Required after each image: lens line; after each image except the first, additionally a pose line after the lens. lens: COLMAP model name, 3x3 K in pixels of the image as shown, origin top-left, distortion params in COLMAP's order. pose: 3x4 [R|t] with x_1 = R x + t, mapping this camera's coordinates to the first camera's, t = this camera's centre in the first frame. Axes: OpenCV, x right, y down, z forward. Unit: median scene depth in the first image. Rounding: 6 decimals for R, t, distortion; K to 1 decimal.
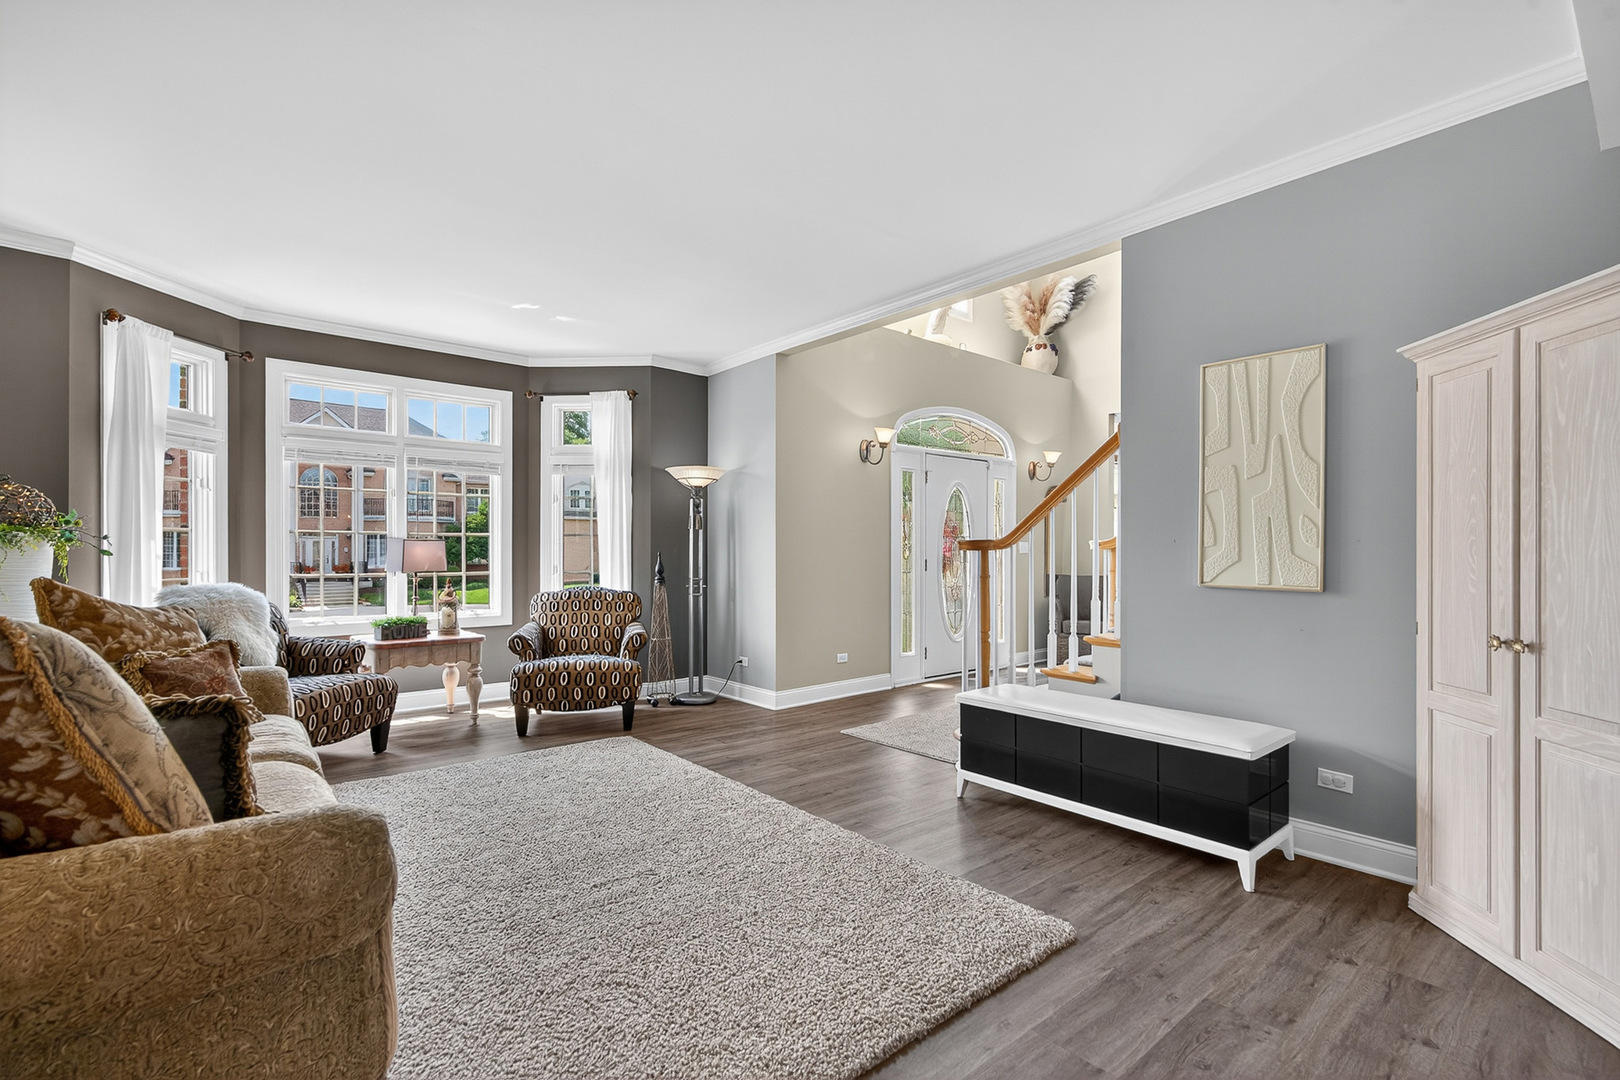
lens RADIAL K [[726.1, 0, 811.9], [0, 726.1, 548.2], [0, 0, 1]] dist [-0.017216, -0.000735]
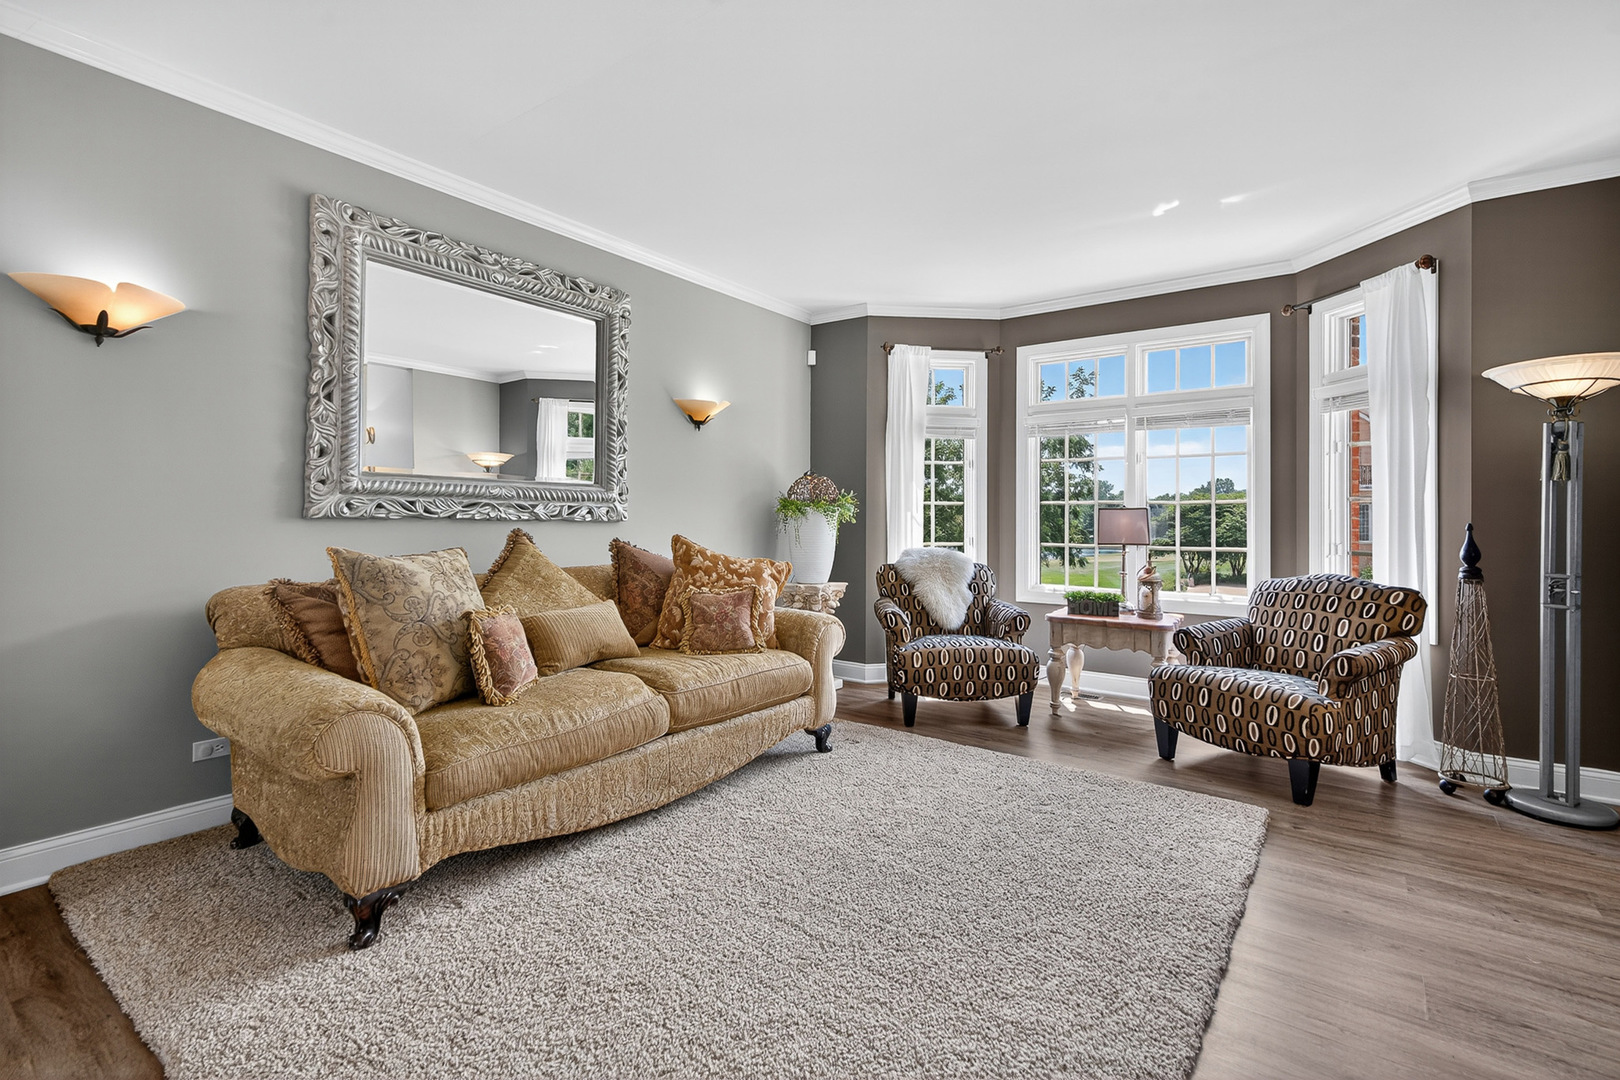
lens RADIAL K [[726.1, 0, 788.8], [0, 726.1, 518.2], [0, 0, 1]] dist [-0.017216, -0.000735]
pose [[0.207705, -0.001447, -0.978191, 0.255047], [0.001758, 0.999998, -0.001106, 0.000370], [0.978190, -0.001490, 0.207707, 0.402907]]
